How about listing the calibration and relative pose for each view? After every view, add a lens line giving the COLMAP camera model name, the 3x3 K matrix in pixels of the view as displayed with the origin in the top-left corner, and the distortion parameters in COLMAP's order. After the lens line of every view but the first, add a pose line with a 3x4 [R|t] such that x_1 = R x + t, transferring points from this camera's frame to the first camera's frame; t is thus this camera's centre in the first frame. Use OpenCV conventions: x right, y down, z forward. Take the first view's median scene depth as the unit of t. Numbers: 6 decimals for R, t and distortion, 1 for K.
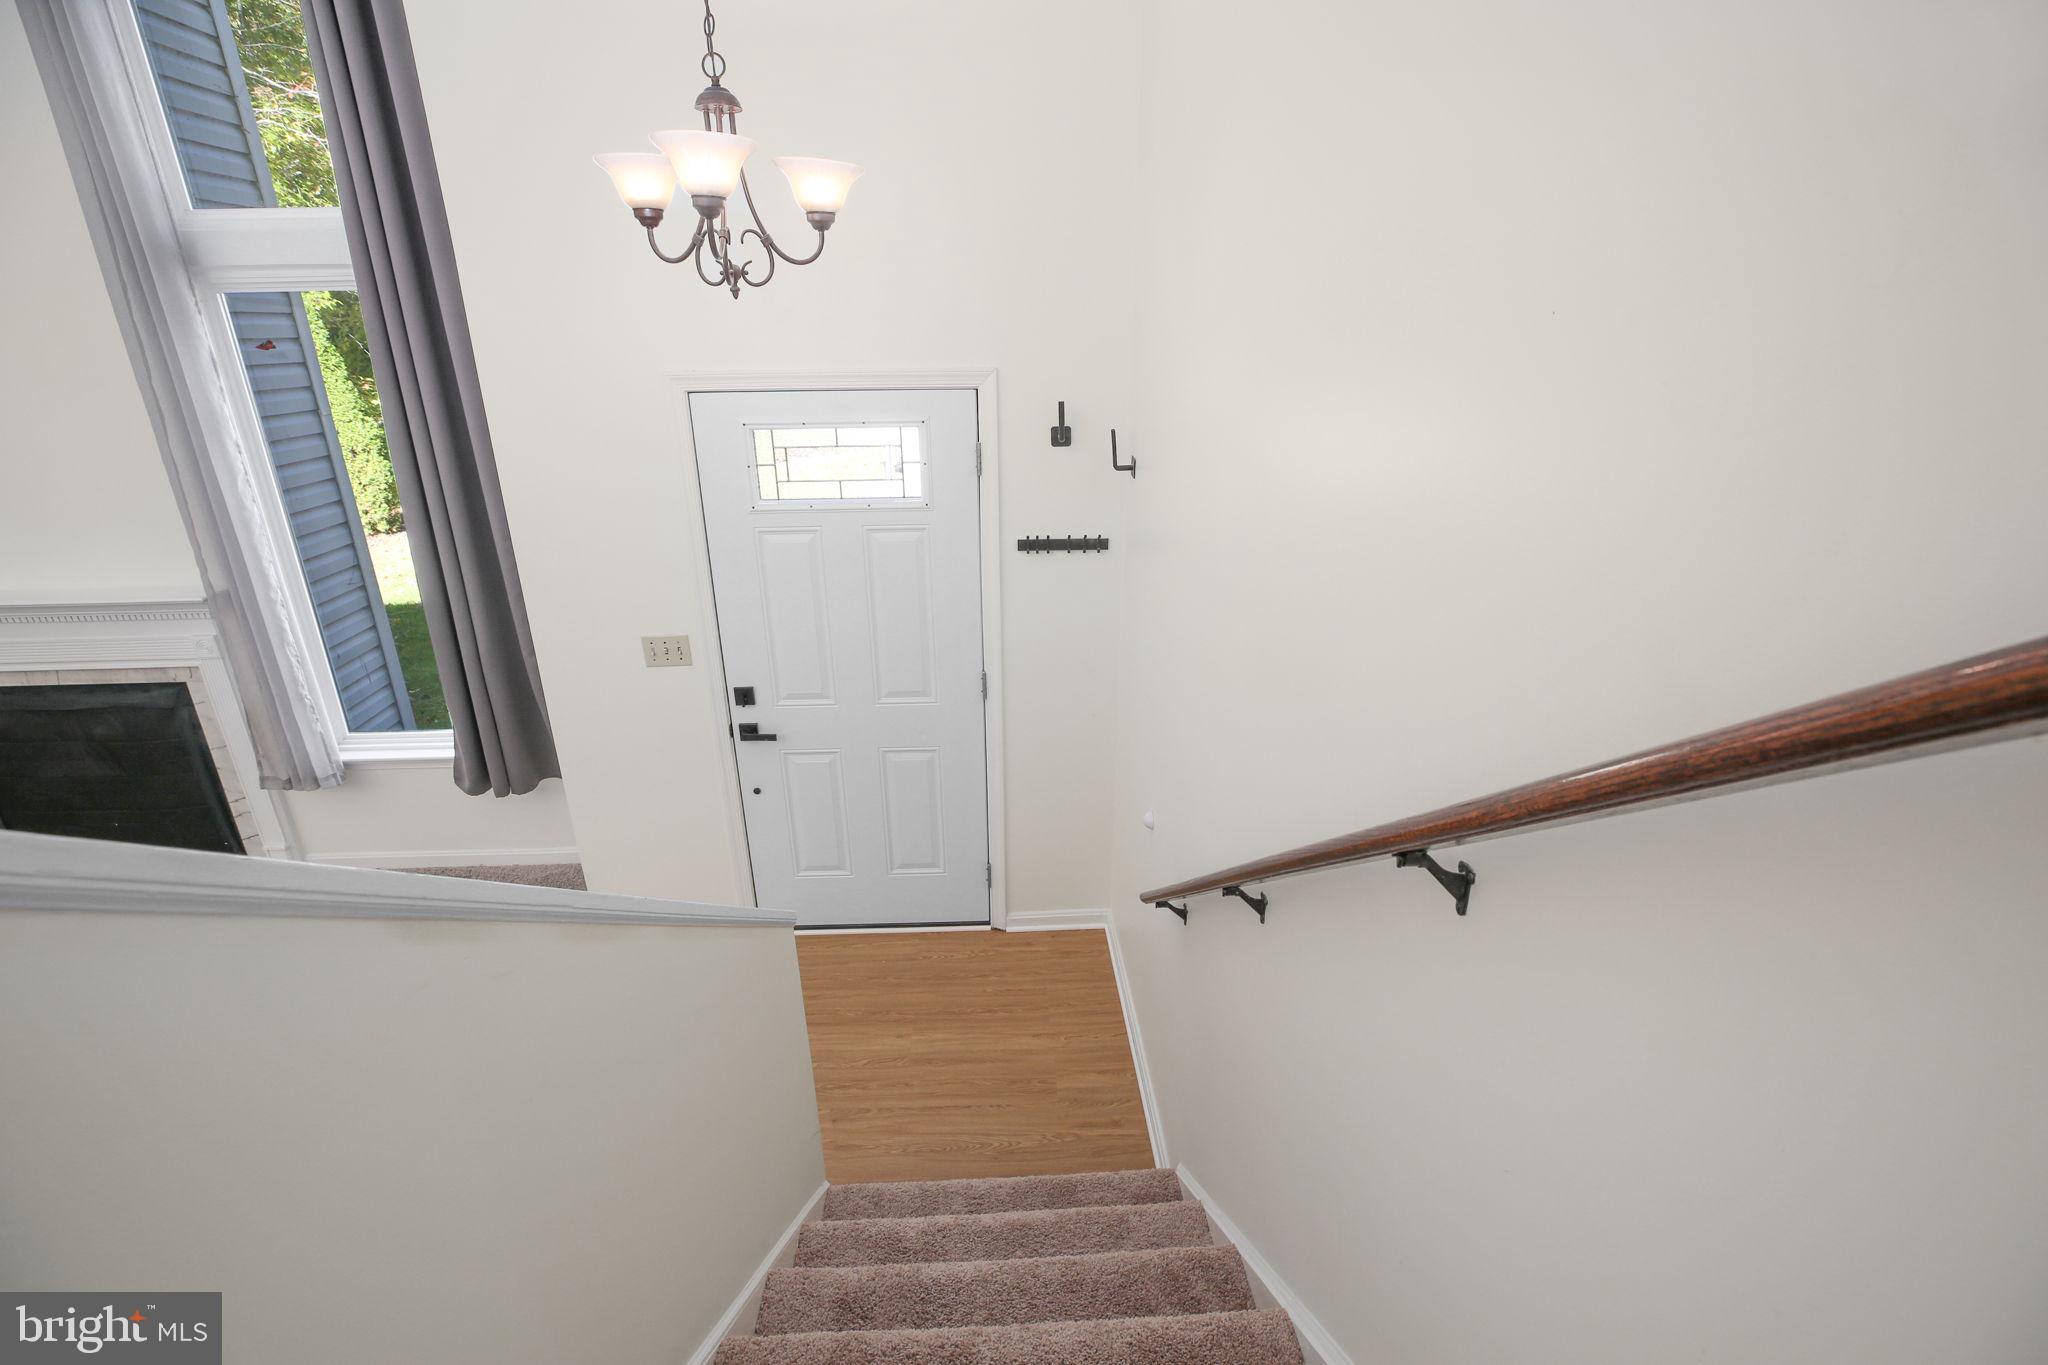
lens RADIAL K [[934.8, 0, 1043.2], [0, 934.8, 685.4], [0, 0, 1]] dist [-0.018283, -0.000129]
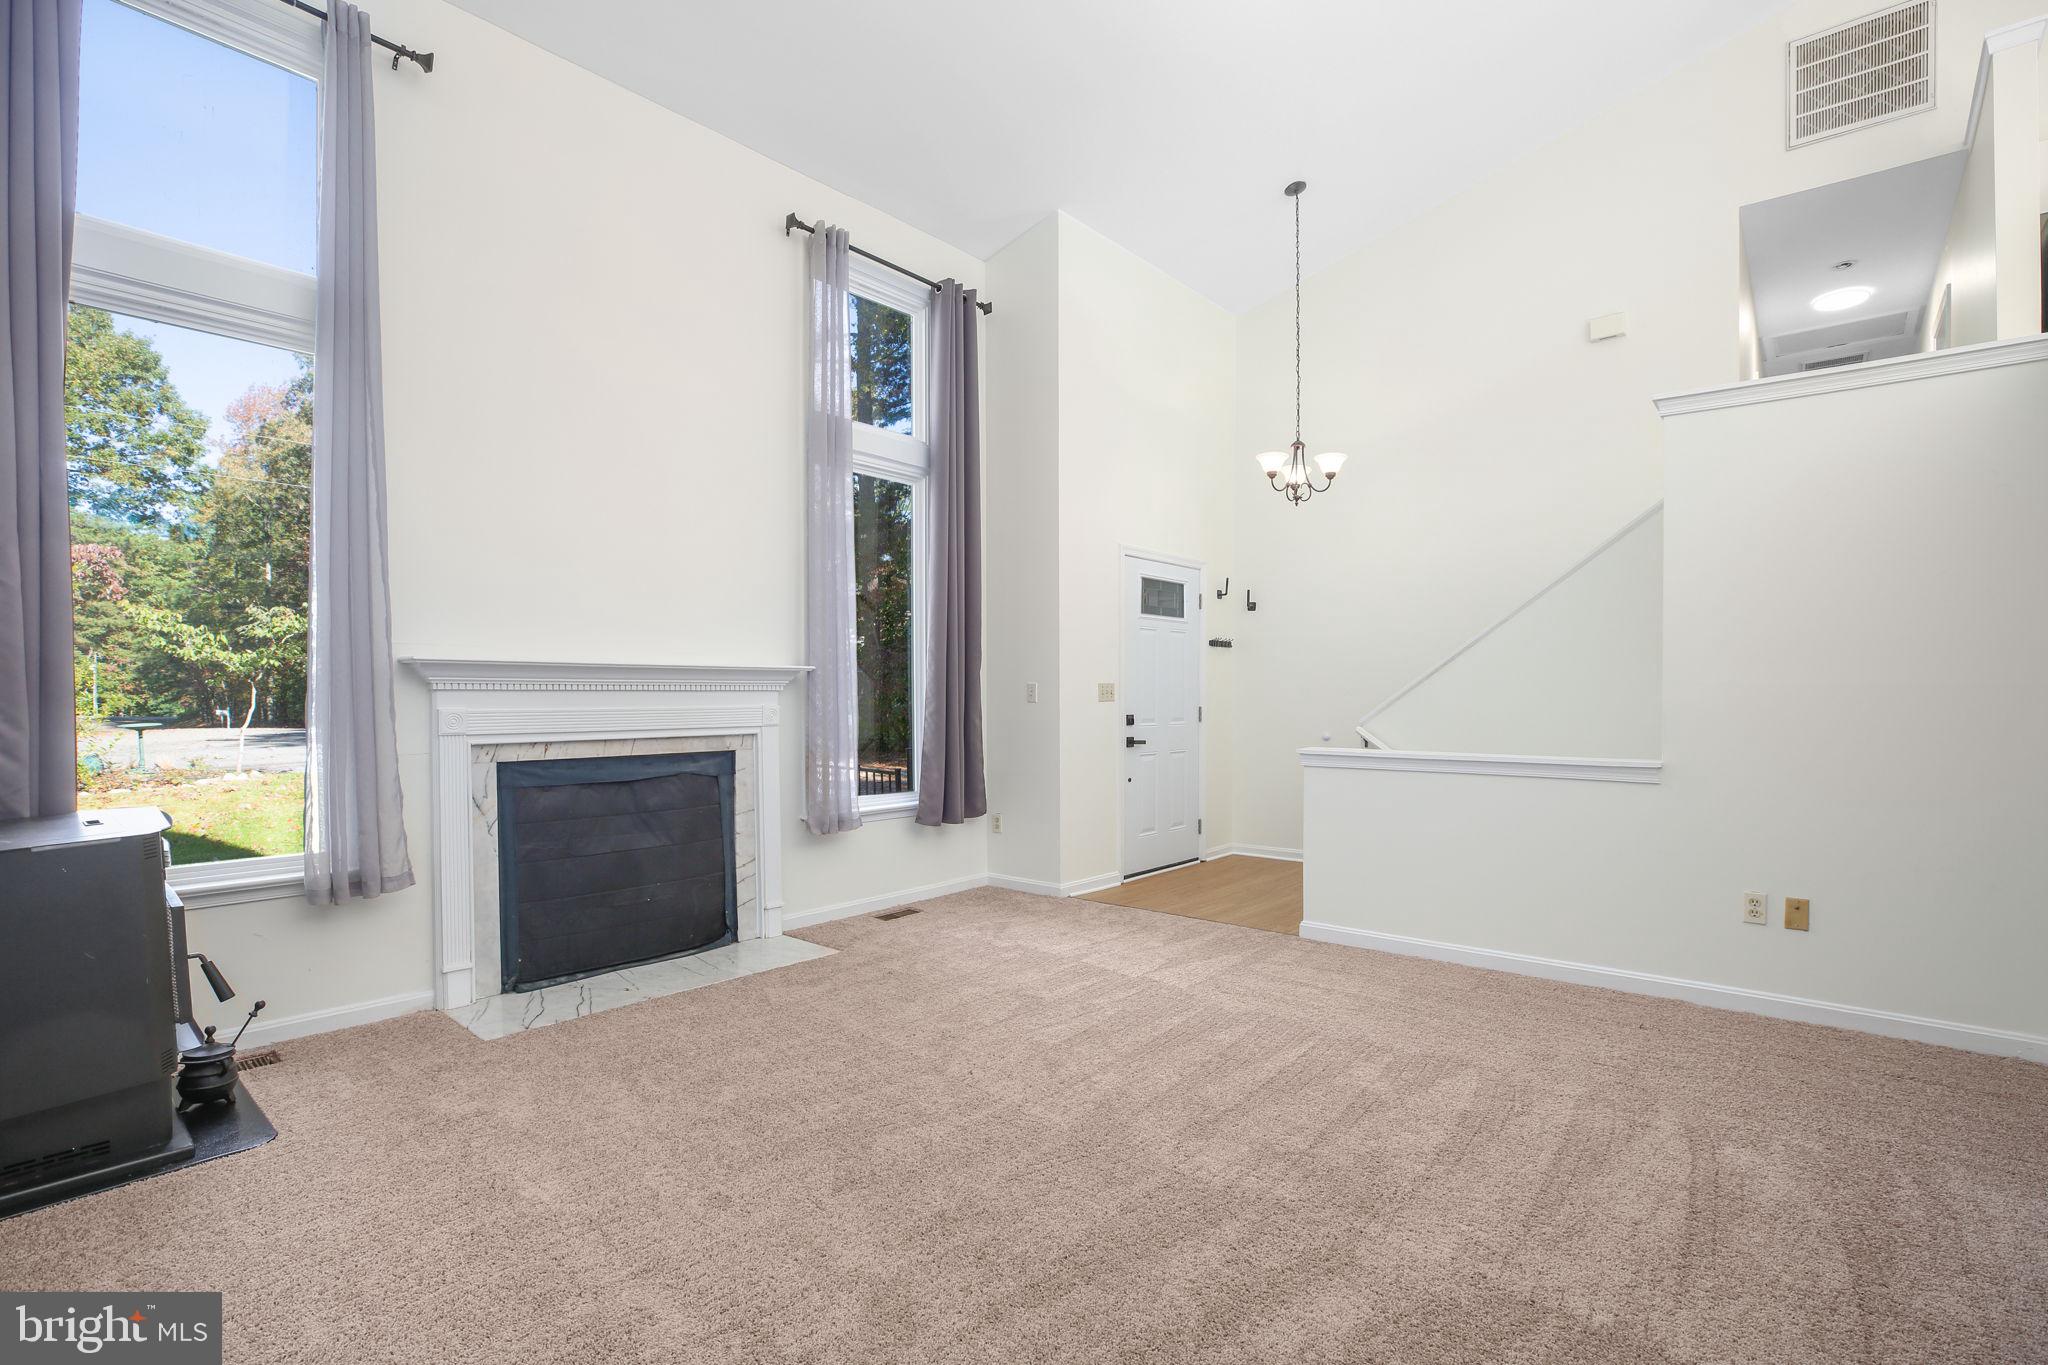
lens RADIAL K [[934.8, 0, 1043.2], [0, 934.8, 685.4], [0, 0, 1]] dist [-0.018283, -0.000129]
pose [[0.685891, 0.010795, 0.727624, -1.521582], [0.254956, 0.932948, -0.254174, 0.317169], [-0.681580, 0.359848, 0.637149, -0.041169]]
